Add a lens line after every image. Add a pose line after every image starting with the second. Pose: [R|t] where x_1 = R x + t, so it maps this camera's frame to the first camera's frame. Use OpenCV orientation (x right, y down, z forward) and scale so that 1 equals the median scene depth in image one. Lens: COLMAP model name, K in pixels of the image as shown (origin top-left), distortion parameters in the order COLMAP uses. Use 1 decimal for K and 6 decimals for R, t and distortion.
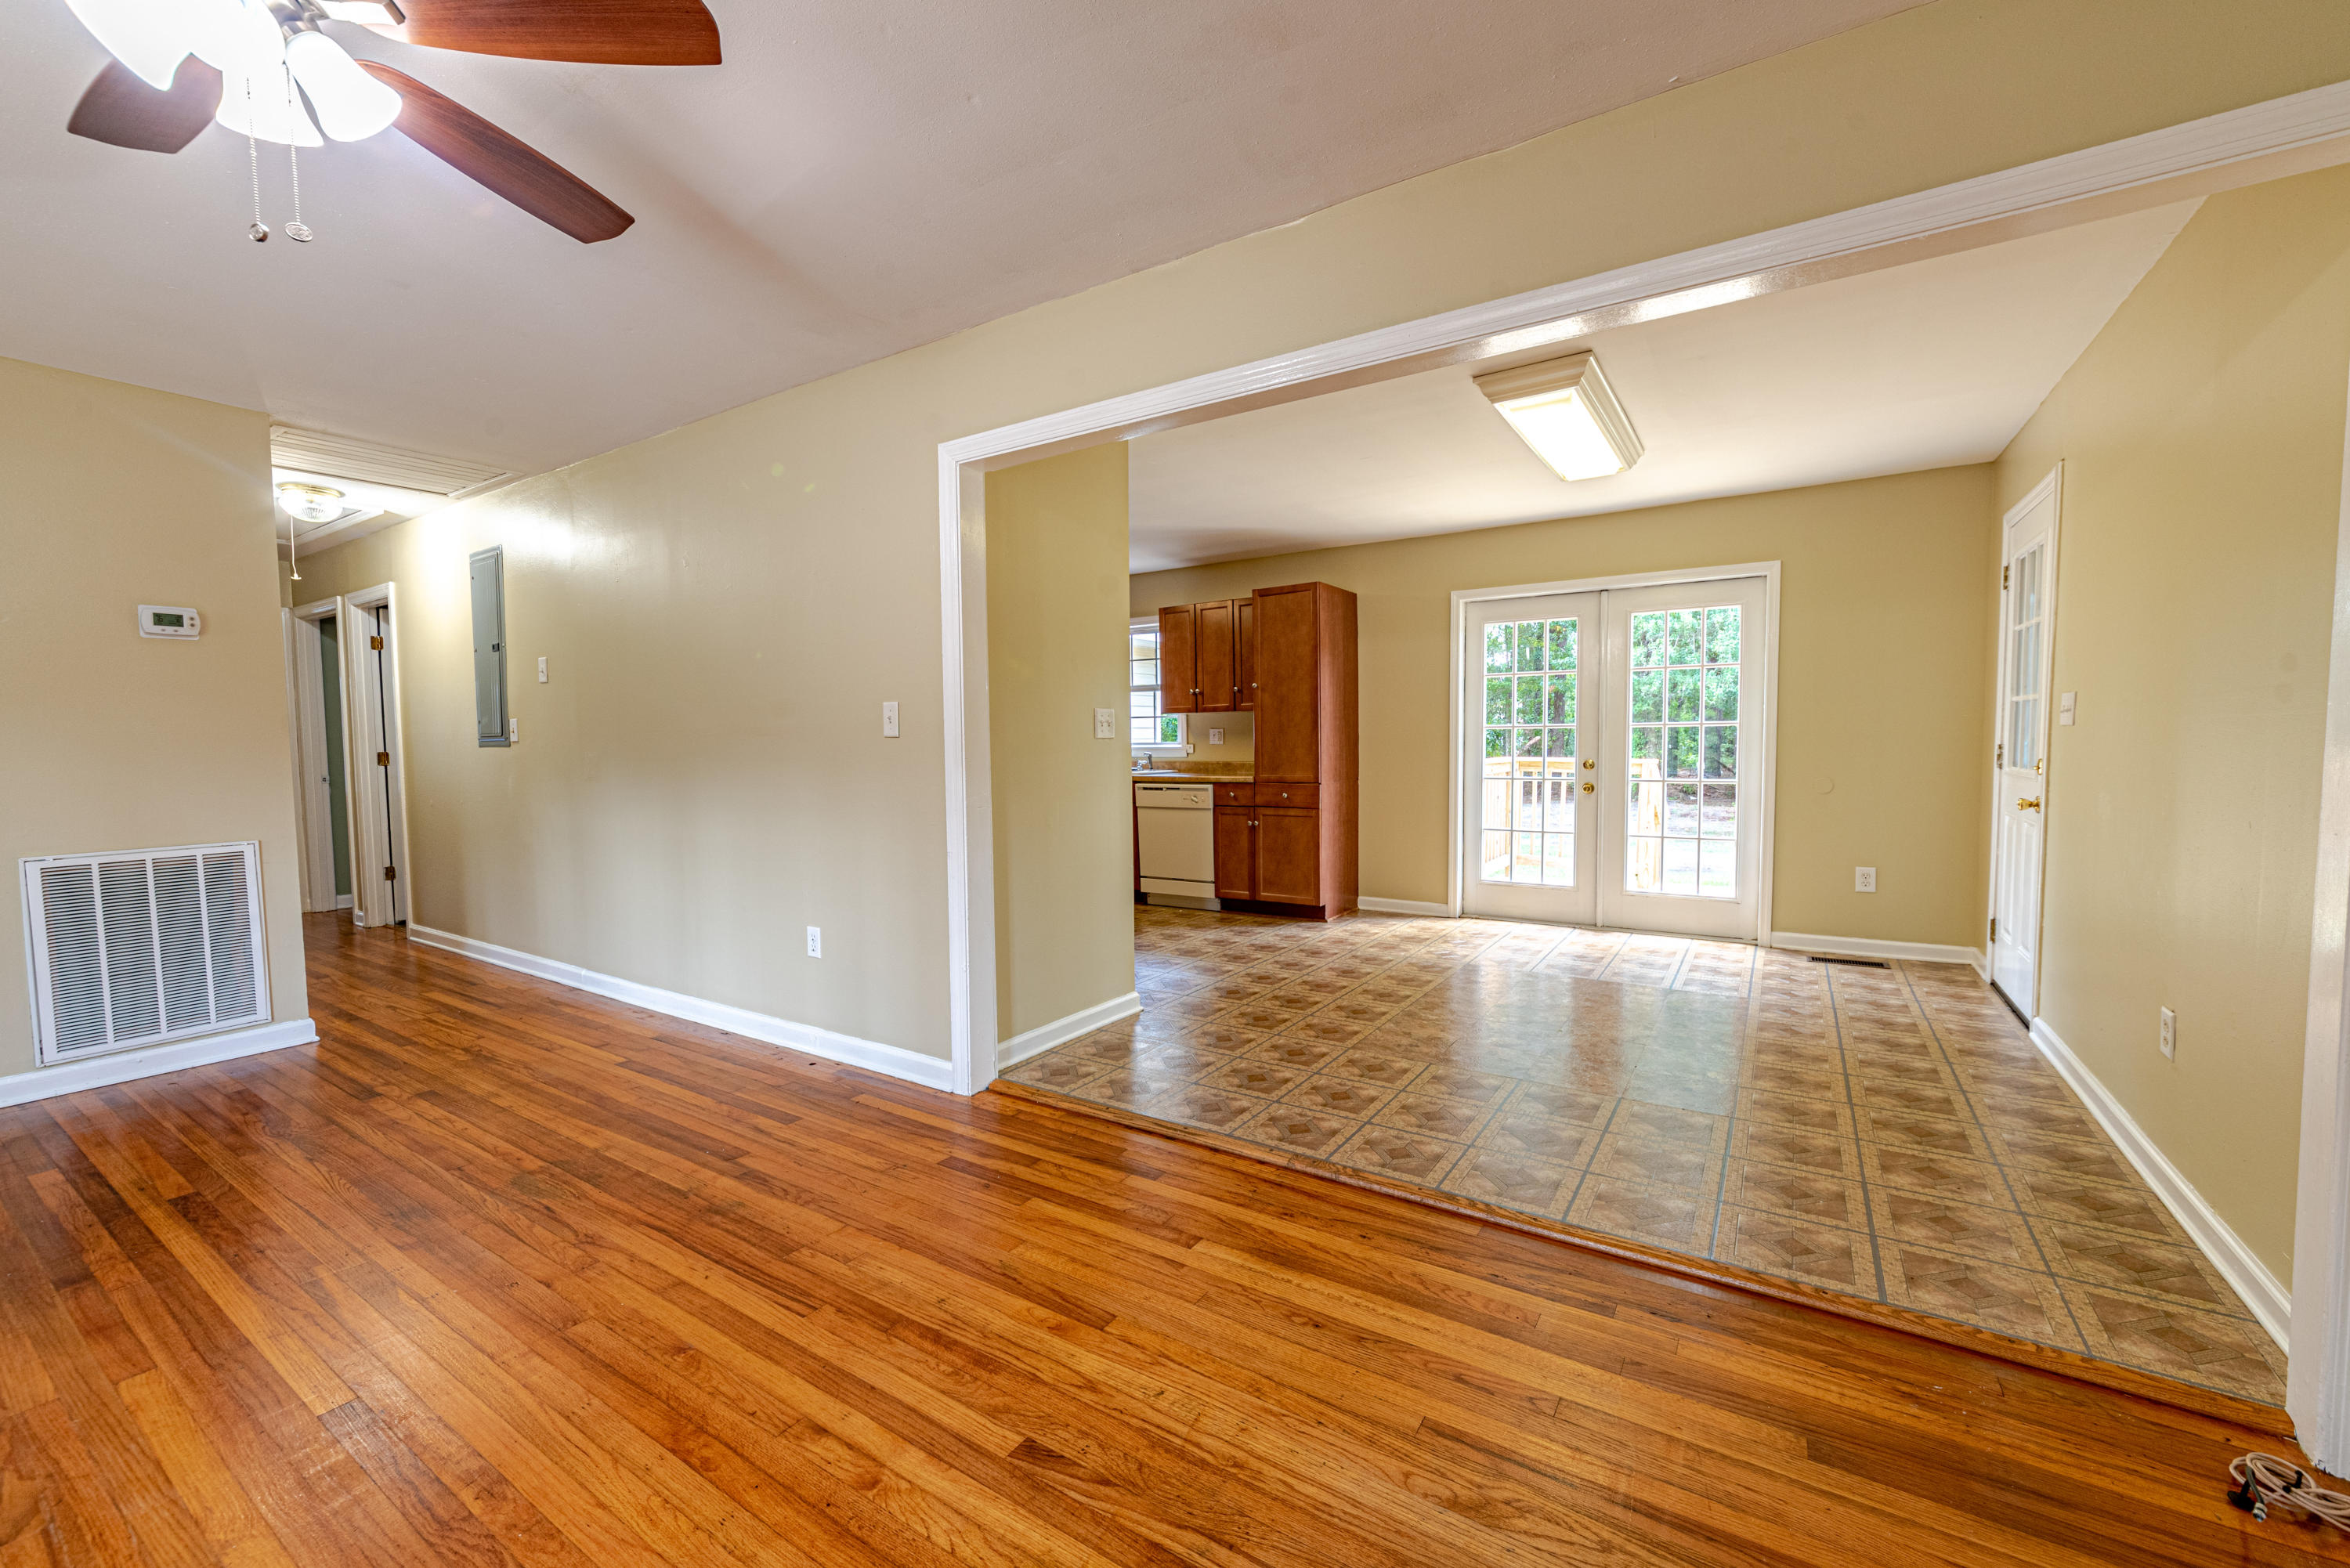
lens RADIAL K [[942.8, 0, 1171.3], [0, 942.8, 793.7], [0, 0, 1]] dist [-0.002709, 0.000043]
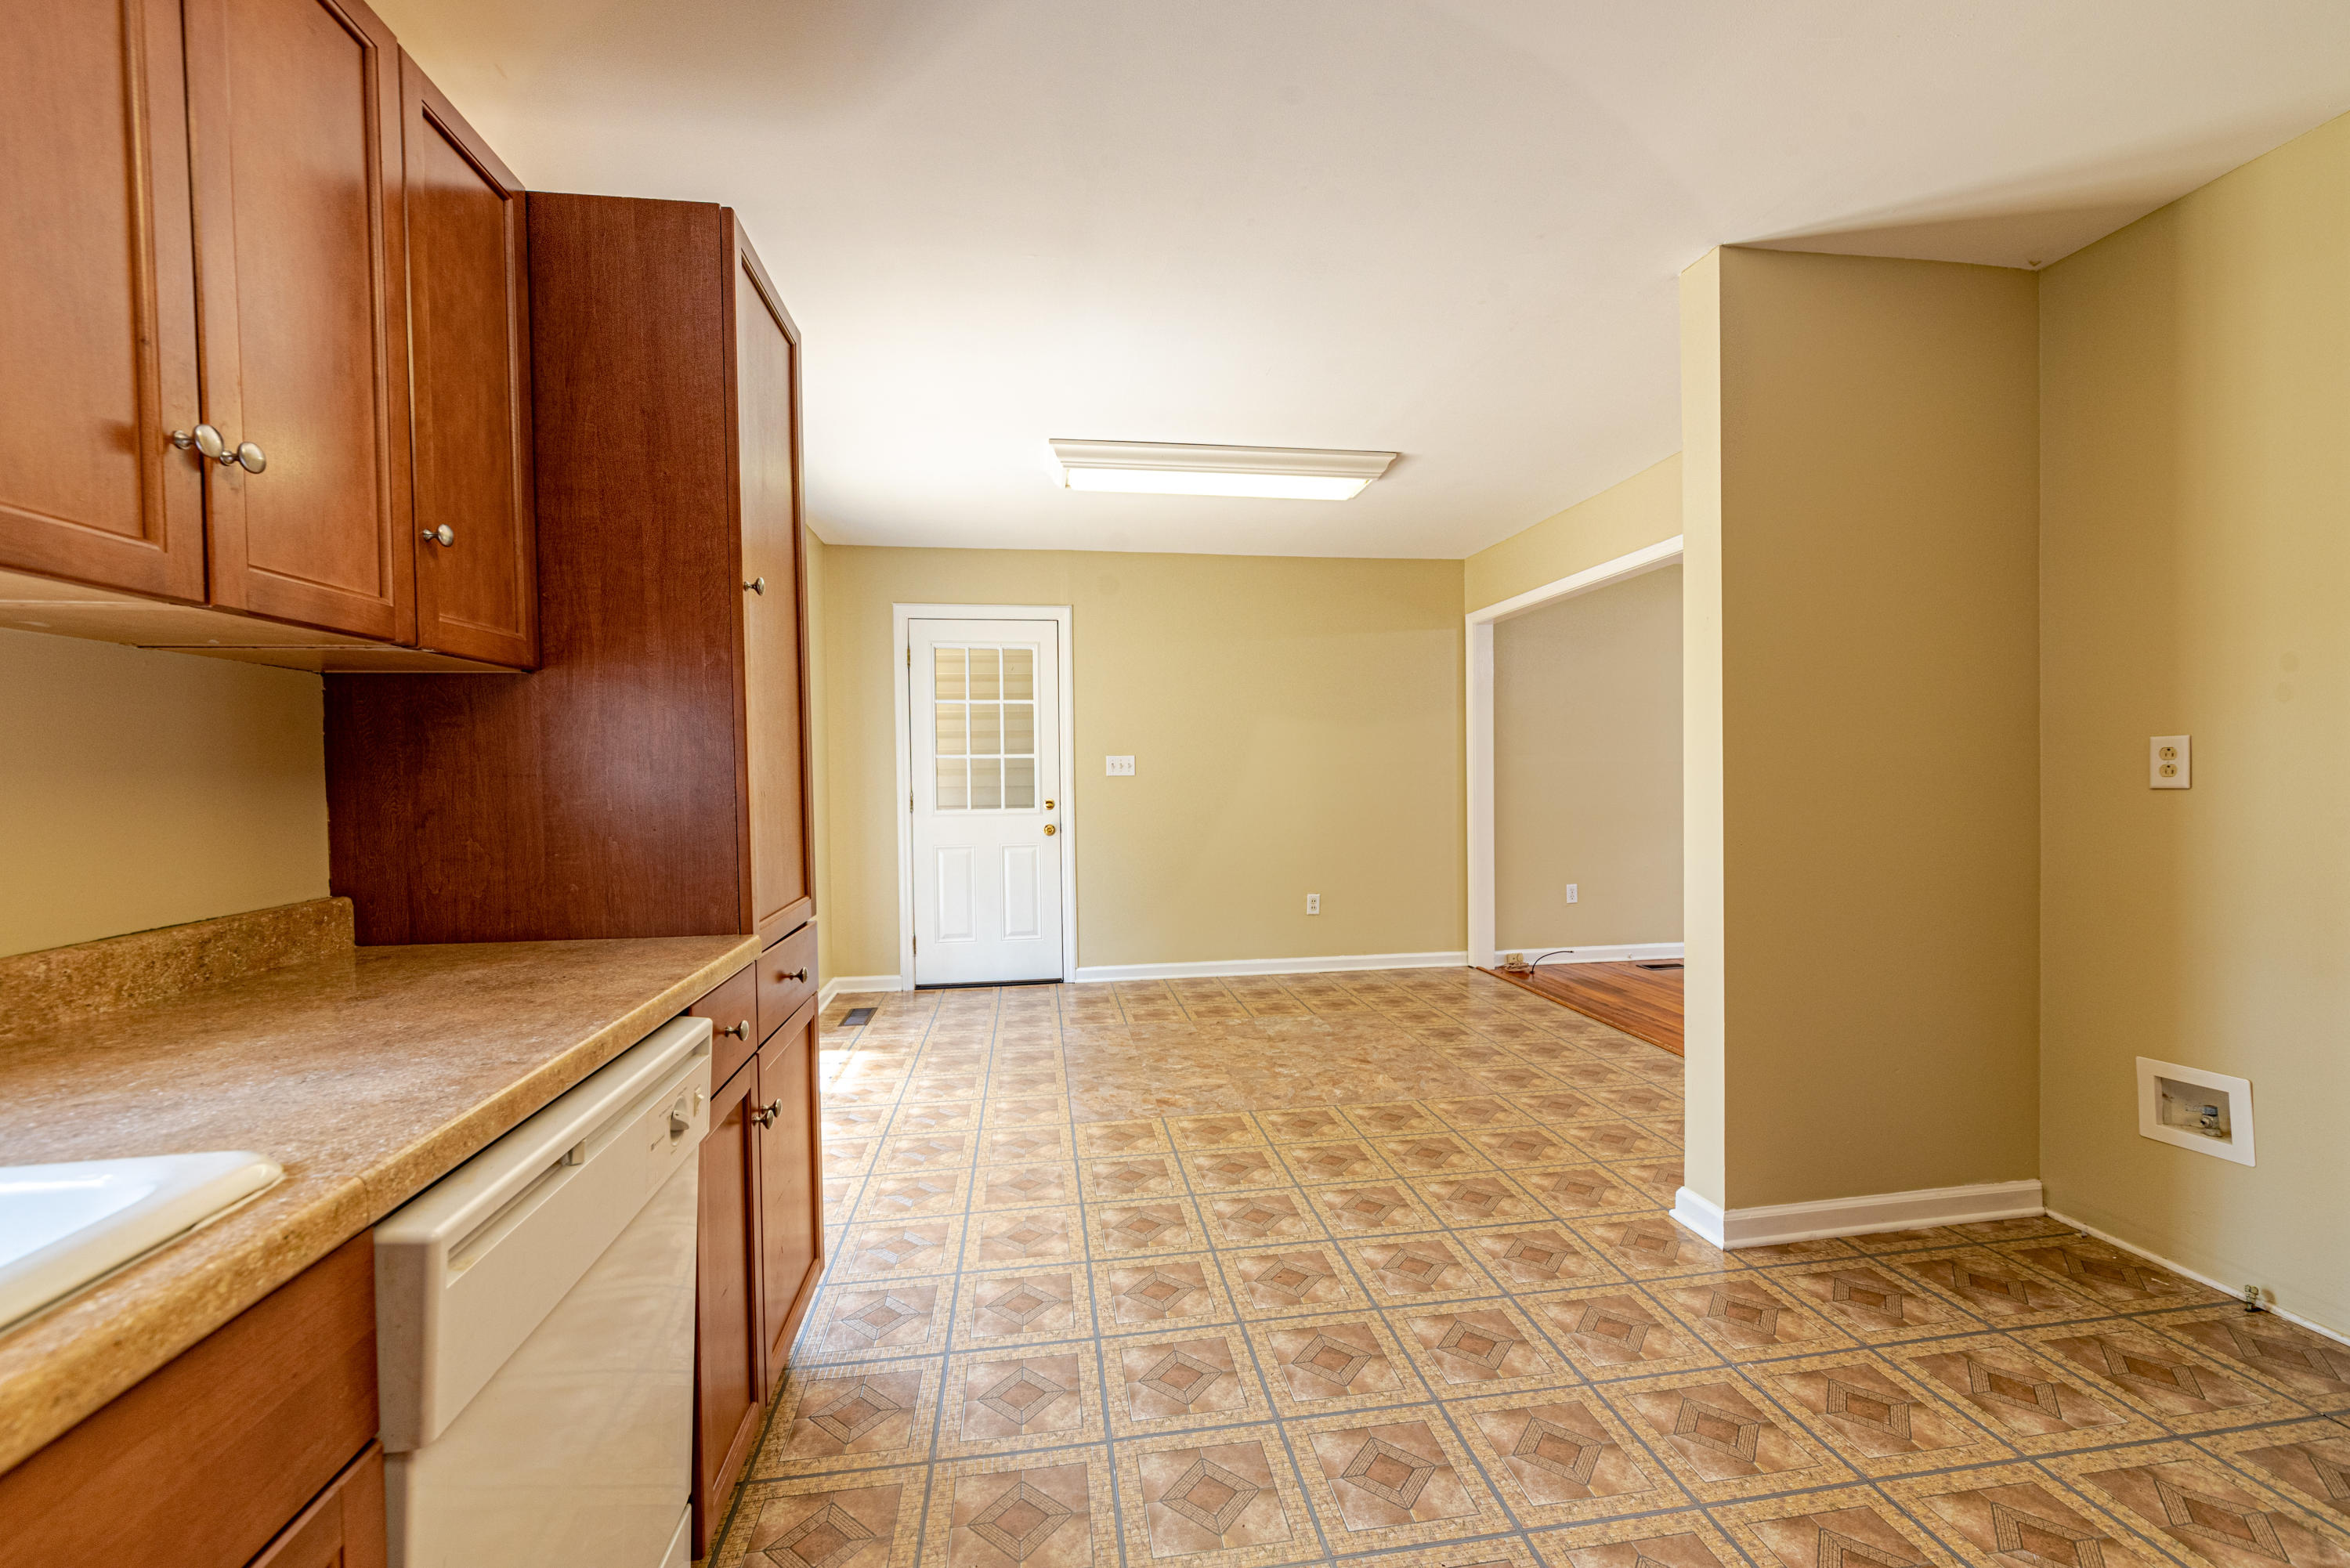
lens RADIAL K [[937.7, 0, 1171.2], [0, 937.7, 790.9], [0, 0, 1]] dist [-0.003062, -0.000278]
pose [[-0.664541, 0.008002, 0.747209, -0.317046], [0.063692, 0.996910, 0.045969, -0.109040], [-0.744533, 0.078139, -0.662997, 1.904502]]
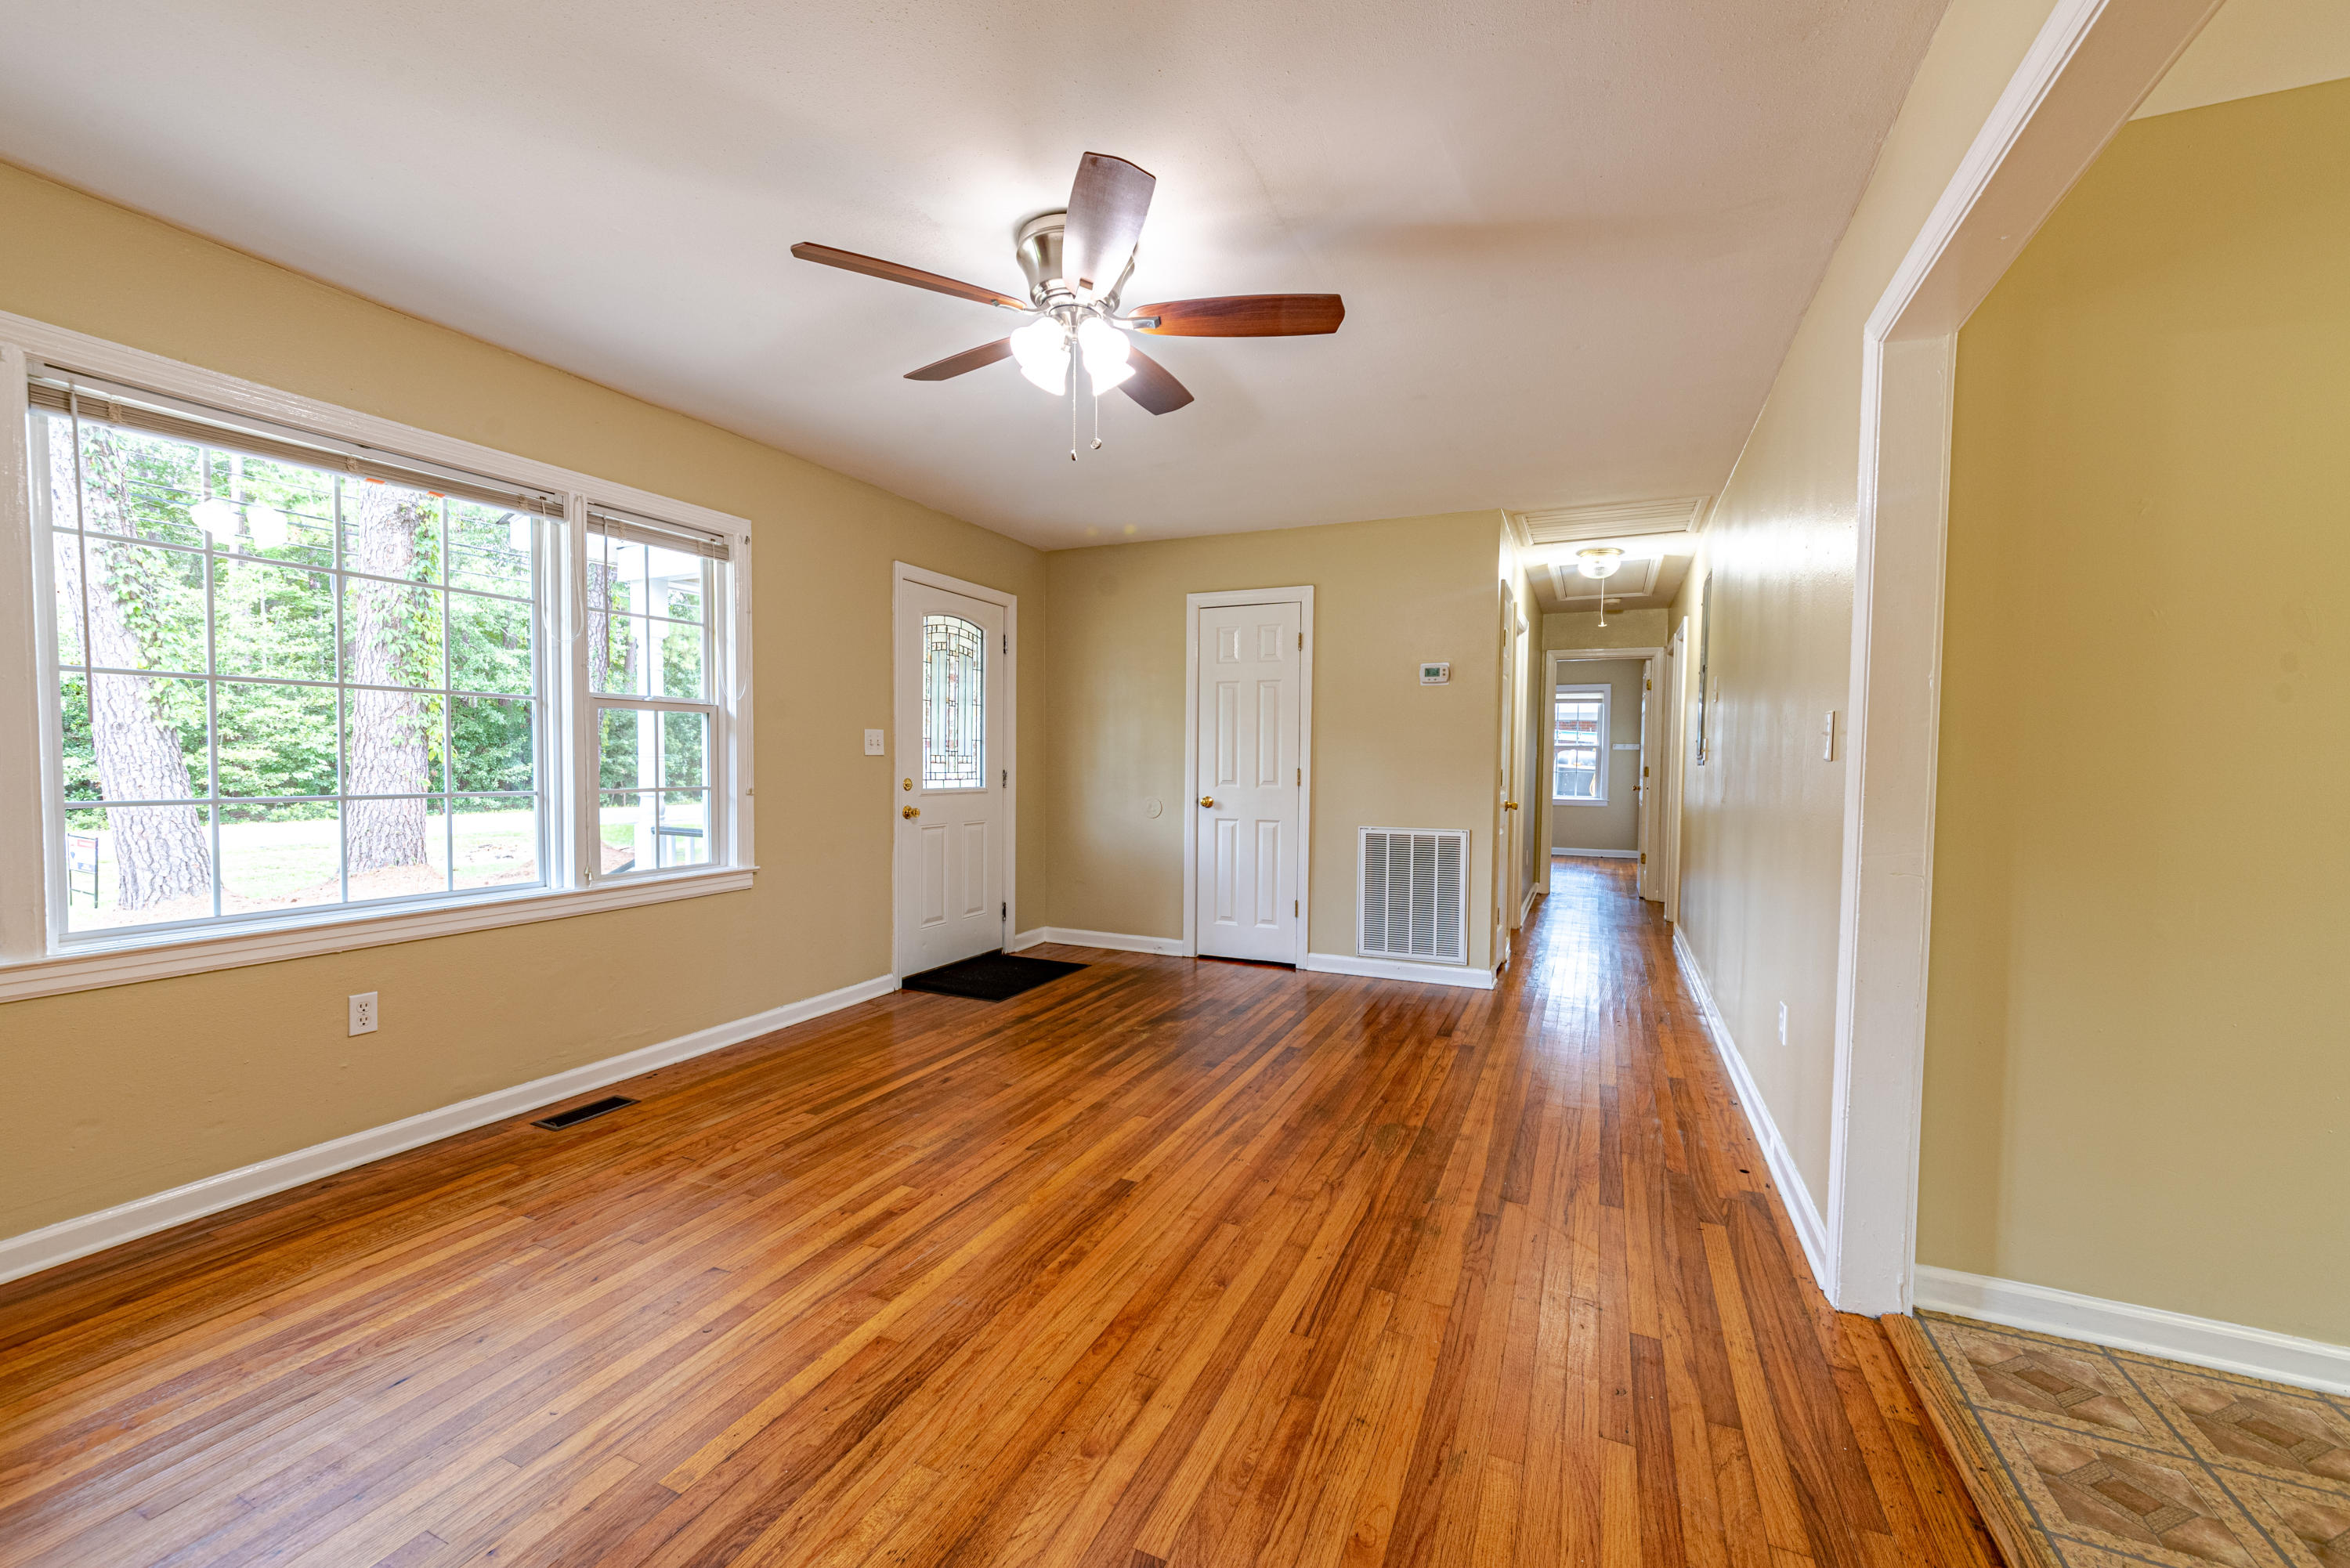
lens RADIAL K [[942.8, 0, 1171.3], [0, 942.8, 793.7], [0, 0, 1]] dist [-0.002709, 0.000043]
pose [[0.153550, 0.051035, -0.986822, 0.308522], [-0.071169, 0.996643, 0.040469, -0.027486], [0.985575, 0.064017, 0.156666, 0.378610]]
